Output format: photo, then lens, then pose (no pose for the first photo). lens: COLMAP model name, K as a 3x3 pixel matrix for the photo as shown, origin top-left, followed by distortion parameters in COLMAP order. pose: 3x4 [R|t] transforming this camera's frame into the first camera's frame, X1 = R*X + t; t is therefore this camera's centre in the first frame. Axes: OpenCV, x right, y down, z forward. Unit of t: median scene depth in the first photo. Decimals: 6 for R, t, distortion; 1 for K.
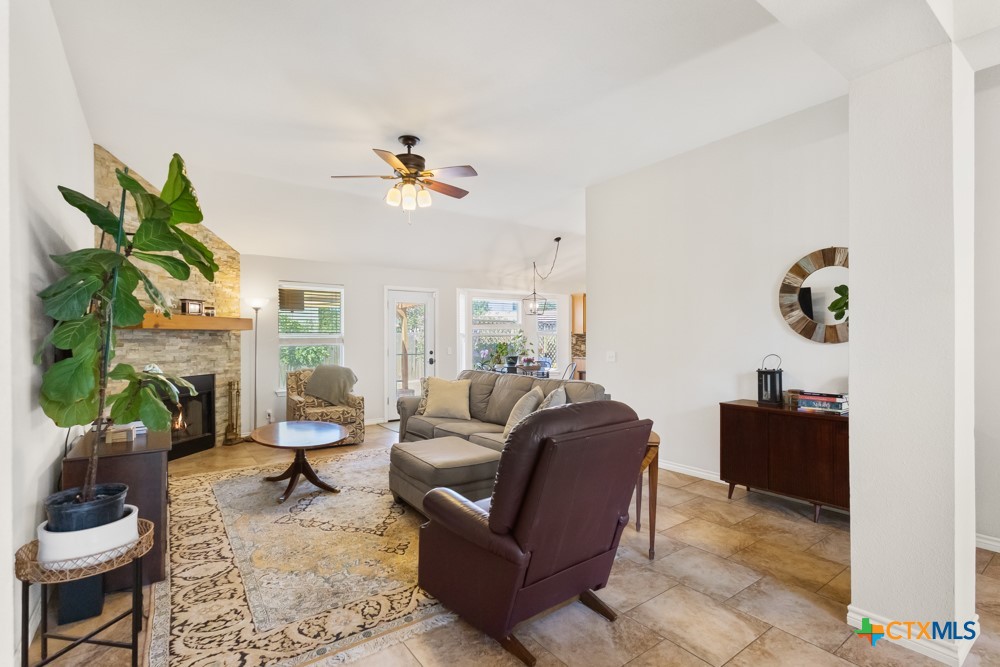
lens RADIAL K [[466.4, 0, 496.1], [0, 466.4, 336.0], [0, 0, 1]] dist [0.004804, -0.000893]
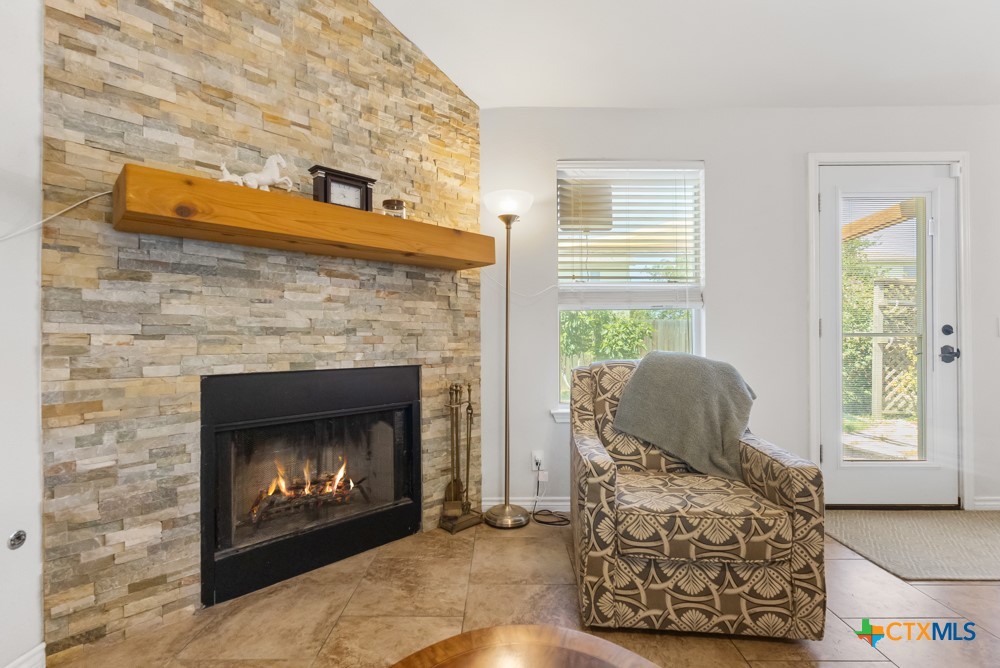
lens RADIAL K [[466.4, 0, 505.6], [0, 466.4, 334.7], [0, 0, 1]] dist [0.004804, -0.000893]
pose [[0.809534, -0.007133, -0.587029, -0.275255], [0.004218, 0.999971, -0.006334, 0.054911], [0.587058, 0.002651, 0.809541, 0.684651]]
